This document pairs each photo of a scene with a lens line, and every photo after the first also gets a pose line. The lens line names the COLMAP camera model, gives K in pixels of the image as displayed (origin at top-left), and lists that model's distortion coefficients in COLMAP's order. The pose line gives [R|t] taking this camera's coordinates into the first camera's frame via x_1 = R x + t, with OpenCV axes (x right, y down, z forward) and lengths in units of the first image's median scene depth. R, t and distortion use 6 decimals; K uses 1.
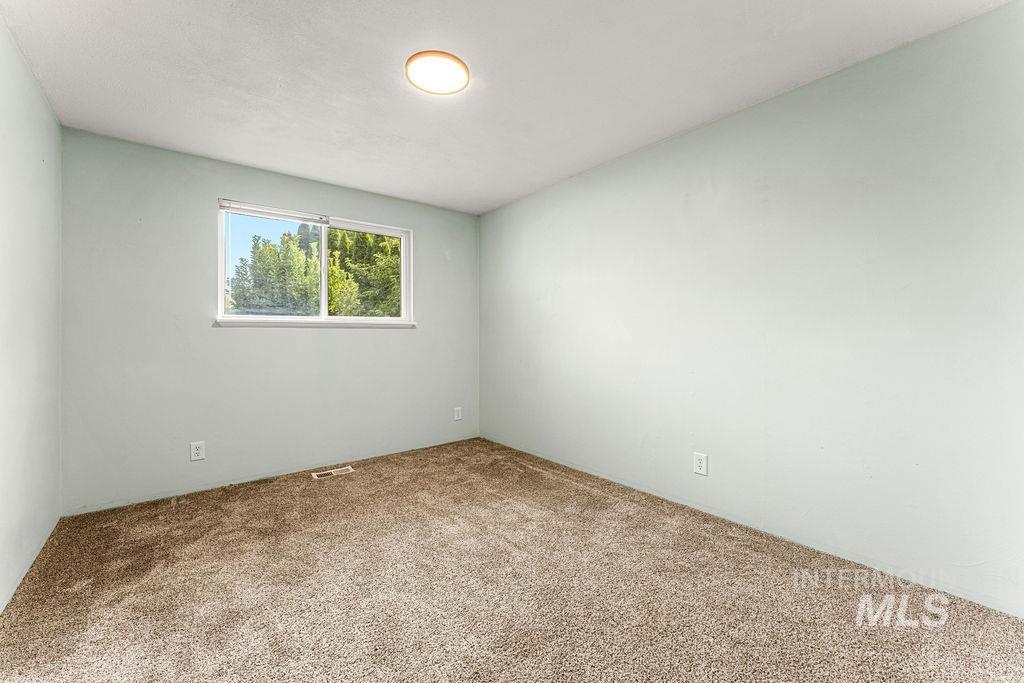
lens RADIAL K [[417.9, 0, 510.9], [0, 417.9, 335.7], [0, 0, 1]] dist [0.001594, -0.000401]
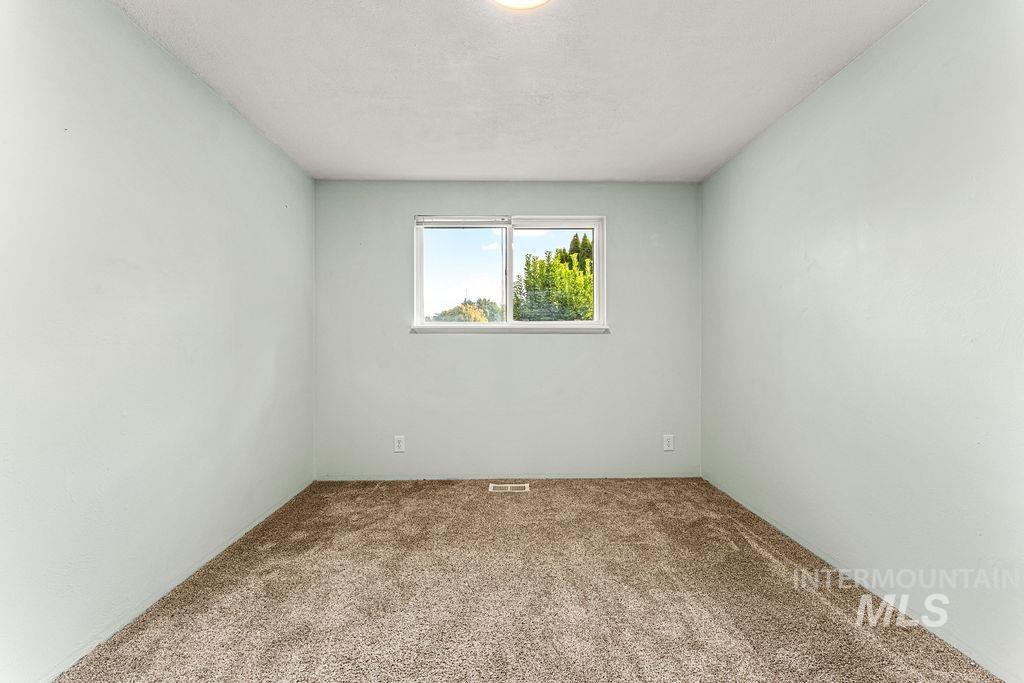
lens RADIAL K [[417.9, 0, 510.9], [0, 417.9, 335.7], [0, 0, 1]] dist [0.001594, -0.000401]
pose [[0.789613, -0.003346, -0.613596, 0.158807], [-0.003979, 0.999936, -0.010573, -0.002791], [0.613593, 0.010790, 0.789549, 0.271399]]
